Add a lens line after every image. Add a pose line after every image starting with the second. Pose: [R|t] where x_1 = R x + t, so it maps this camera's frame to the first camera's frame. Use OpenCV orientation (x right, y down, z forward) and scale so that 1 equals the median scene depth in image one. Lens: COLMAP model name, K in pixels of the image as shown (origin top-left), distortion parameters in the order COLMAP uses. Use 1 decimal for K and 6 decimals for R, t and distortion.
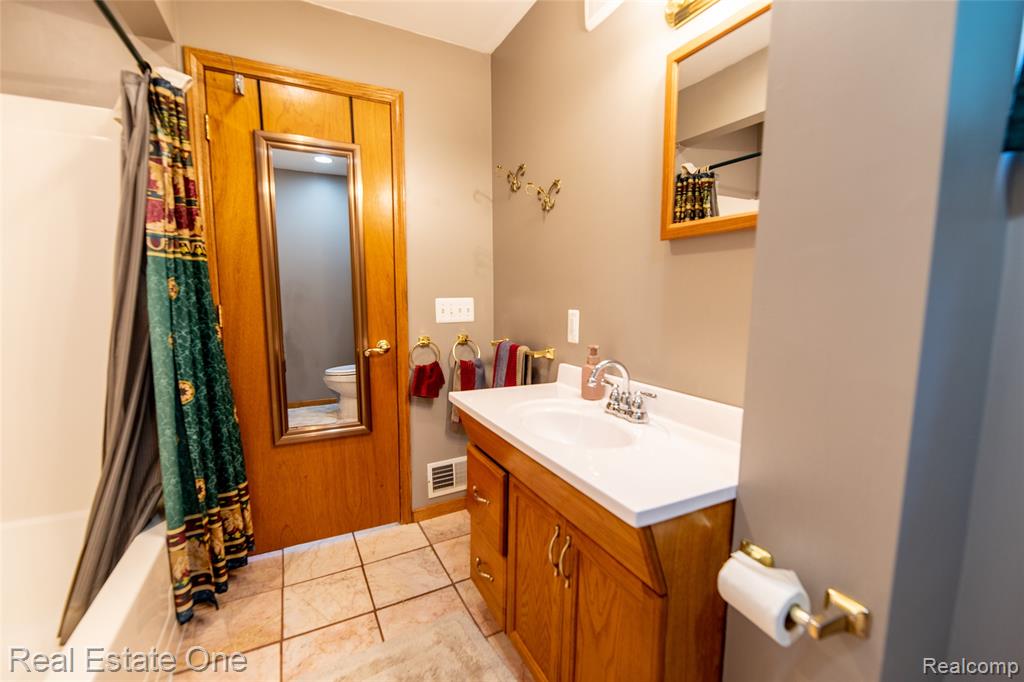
lens RADIAL K [[420.1, 0, 510.2], [0, 420.1, 342.1], [0, 0, 1]] dist [-0.002012, -0.002137]
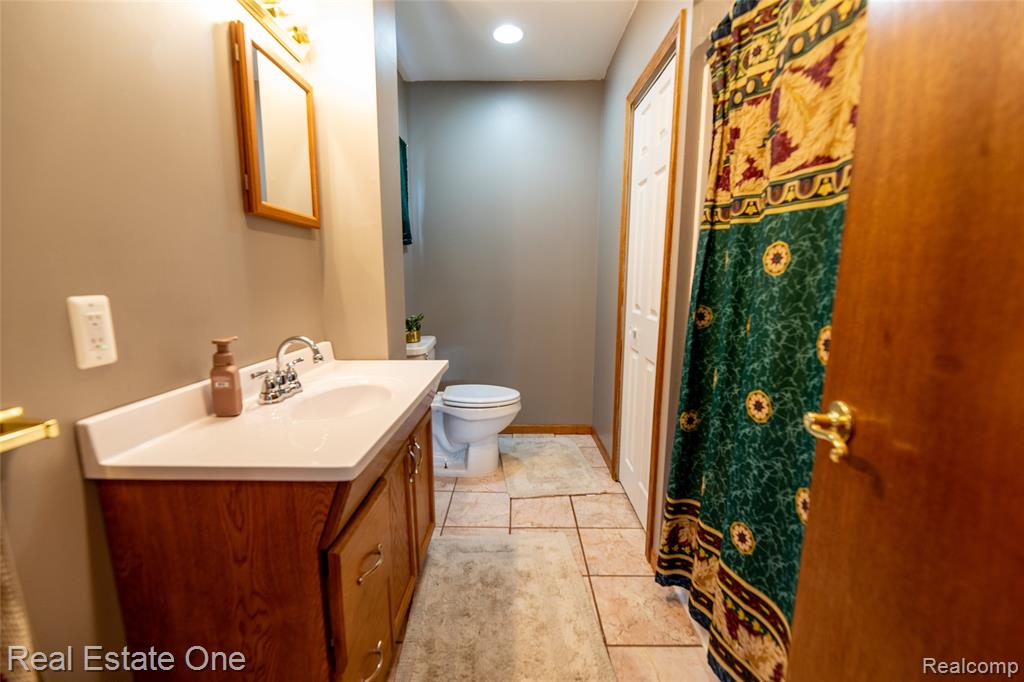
lens RADIAL K [[420.1, 0, 512.0], [0, 420.1, 345.3], [0, 0, 1]] dist [-0.002012, -0.002137]
pose [[-0.884408, -0.073445, 0.460899, -0.684598], [0.052232, 0.965760, 0.254123, -0.166724], [-0.463782, 0.248823, -0.850290, 1.696097]]
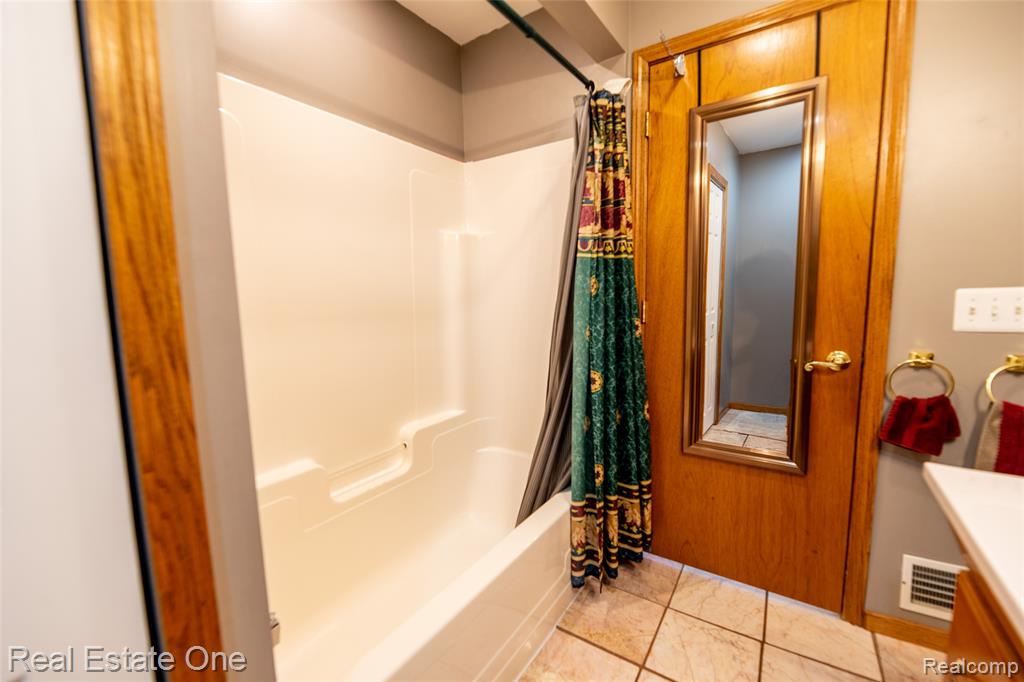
lens RADIAL K [[420.1, 0, 517.7], [0, 420.1, 343.0], [0, 0, 1]] dist [-0.002012, -0.002137]
pose [[0.490007, 0.088584, -0.867206, 0.045407], [-0.074708, 0.995431, 0.059469, -0.024101], [0.868511, 0.035647, 0.494386, 0.236500]]
